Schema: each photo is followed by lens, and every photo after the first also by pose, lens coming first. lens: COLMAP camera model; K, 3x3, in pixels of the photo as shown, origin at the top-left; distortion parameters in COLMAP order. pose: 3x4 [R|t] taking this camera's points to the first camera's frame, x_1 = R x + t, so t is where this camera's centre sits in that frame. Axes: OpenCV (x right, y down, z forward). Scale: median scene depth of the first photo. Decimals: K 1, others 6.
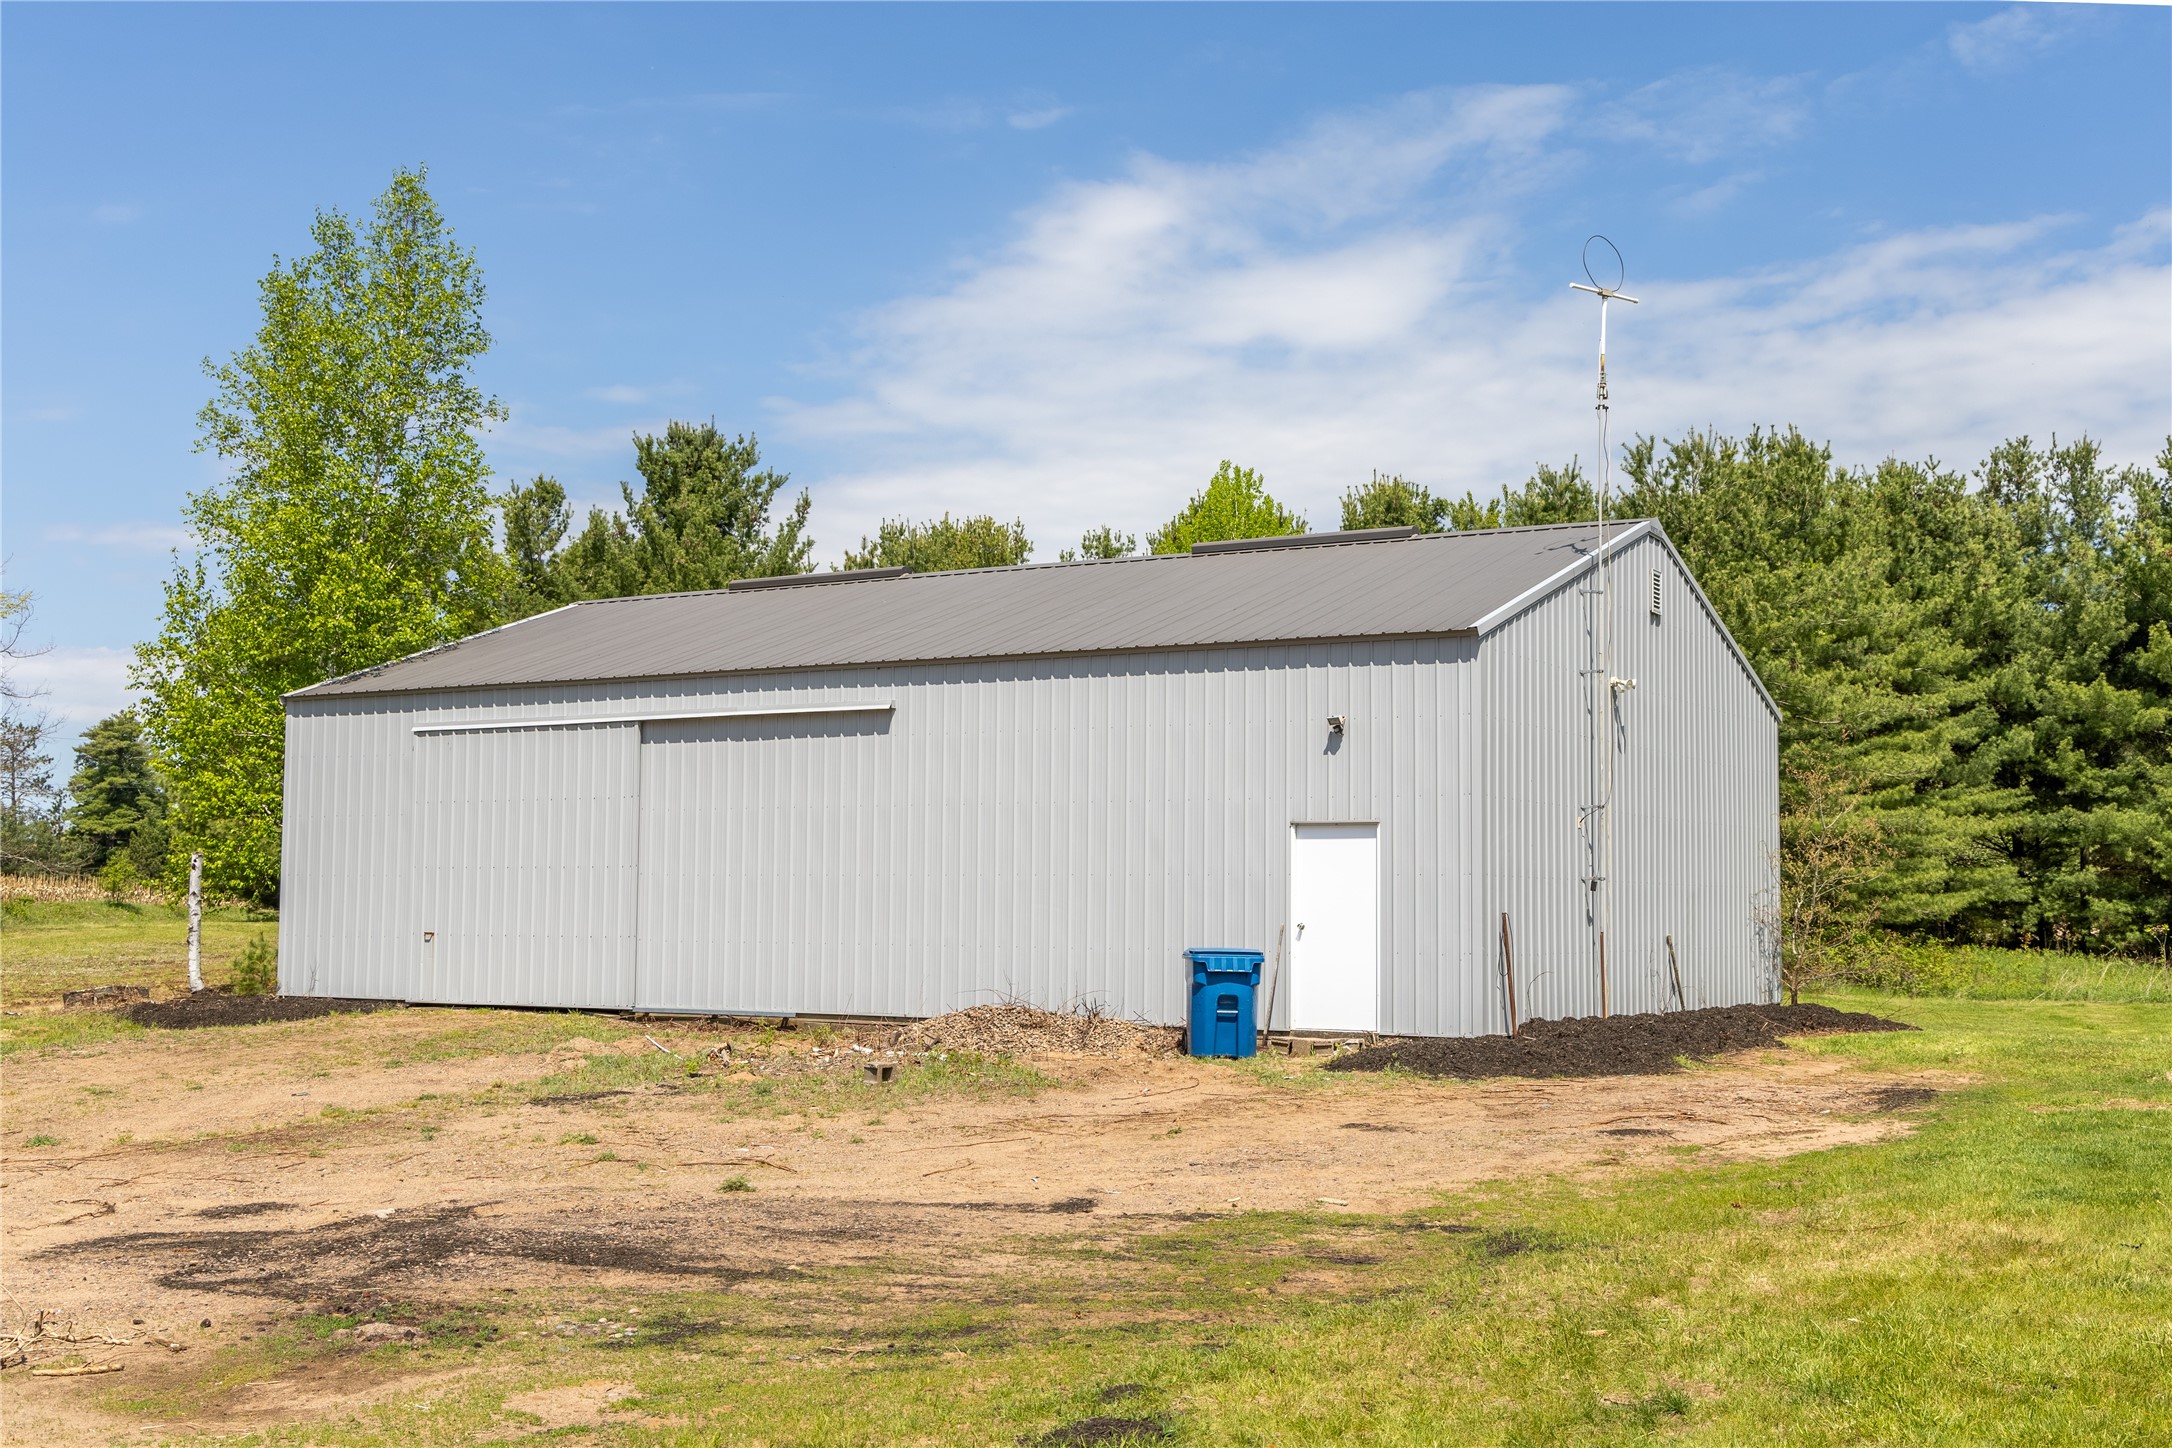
lens RADIAL K [[2474.2, 0, 1082.8], [0, 2474.2, 724.5], [0, 0, 1]] dist [0.006680, 0.000000]
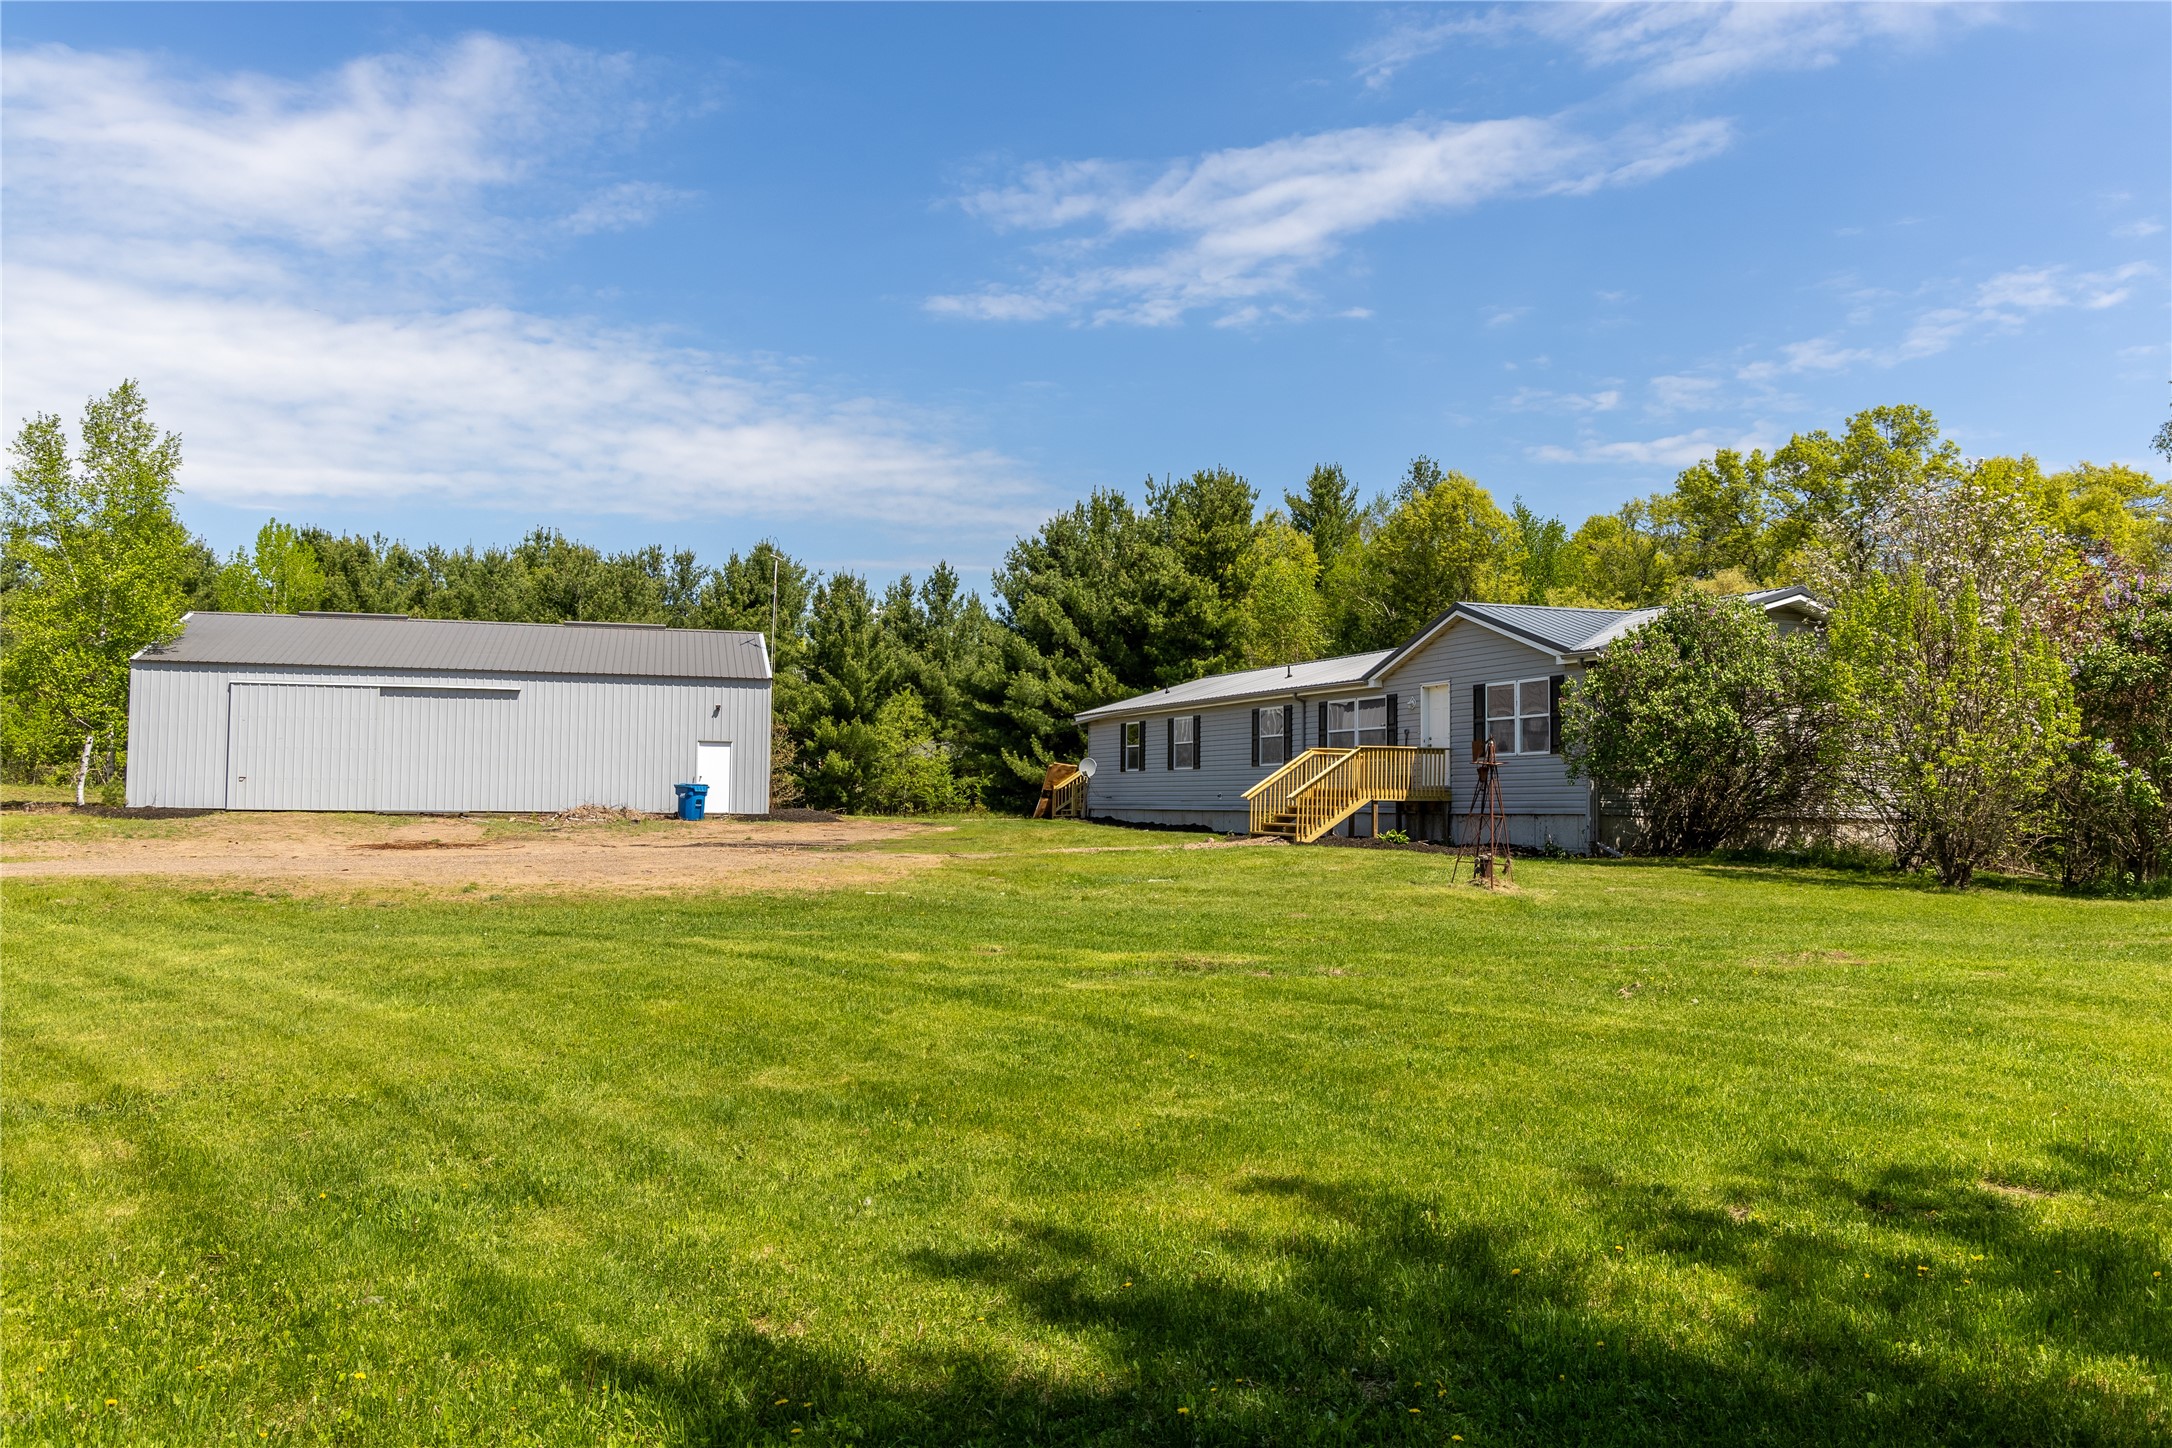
lens RADIAL K [[1670.8, 0, 1091.8], [0, 1670.8, 727.6], [0, 0, 1]] dist [-0.021710, 0.006085]
pose [[0.714403, 0.032087, 0.698999, -0.796520], [-0.061388, 0.997970, 0.016930, -0.030498], [-0.697037, -0.055005, 0.714922, -0.583813]]
